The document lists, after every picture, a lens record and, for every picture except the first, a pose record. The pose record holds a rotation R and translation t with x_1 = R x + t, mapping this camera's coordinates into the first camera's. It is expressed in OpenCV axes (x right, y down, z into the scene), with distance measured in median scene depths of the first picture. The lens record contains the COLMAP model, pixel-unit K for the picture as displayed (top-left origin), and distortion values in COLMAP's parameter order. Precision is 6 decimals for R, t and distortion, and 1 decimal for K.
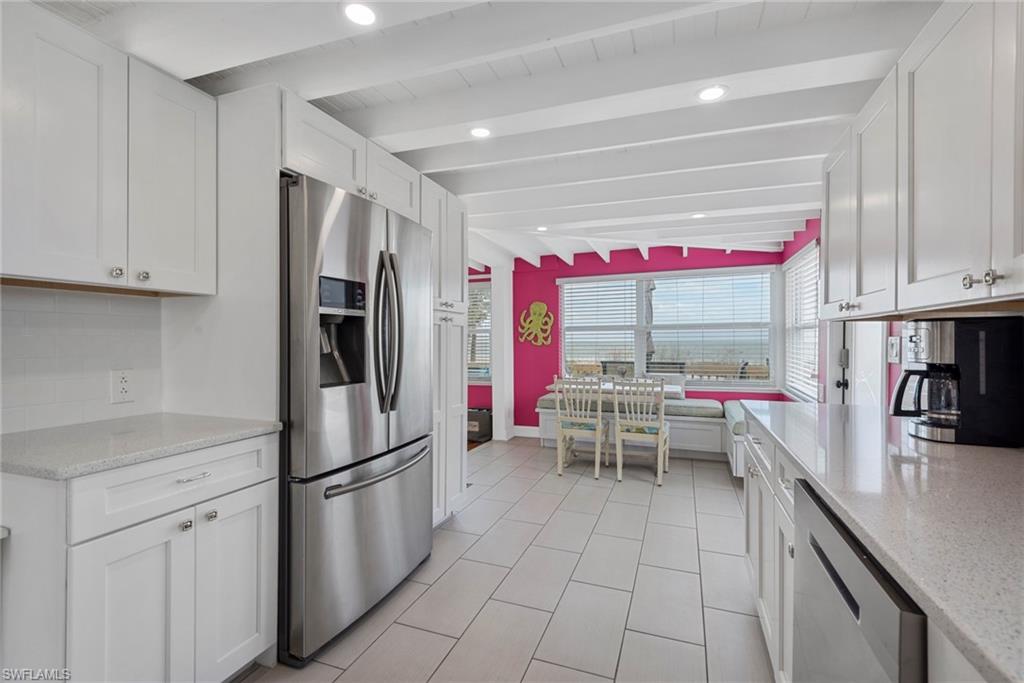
lens RADIAL K [[466.0, 0, 510.8], [0, 466.0, 339.3], [0, 0, 1]] dist [-0.002694, -0.000141]
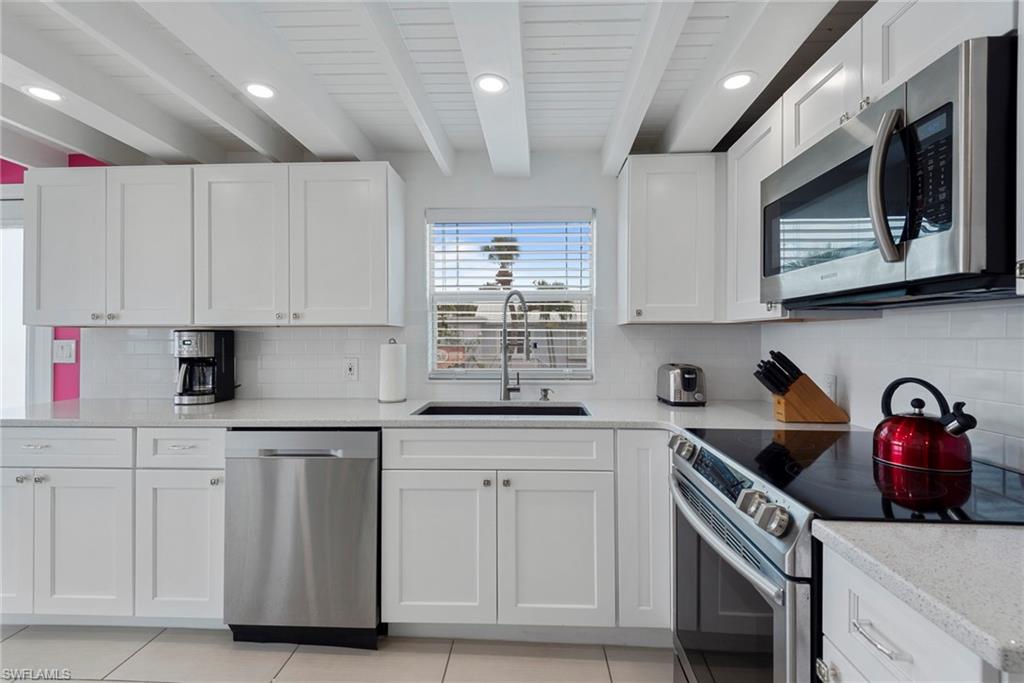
lens RADIAL K [[466.0, 0, 515.3], [0, 466.0, 335.2], [0, 0, 1]] dist [-0.002694, -0.000141]
pose [[-0.311667, -0.001015, 0.950191, -0.953915], [0.002737, 0.999994, 0.001966, -0.025820], [-0.950187, 0.003213, -0.311663, 0.435723]]
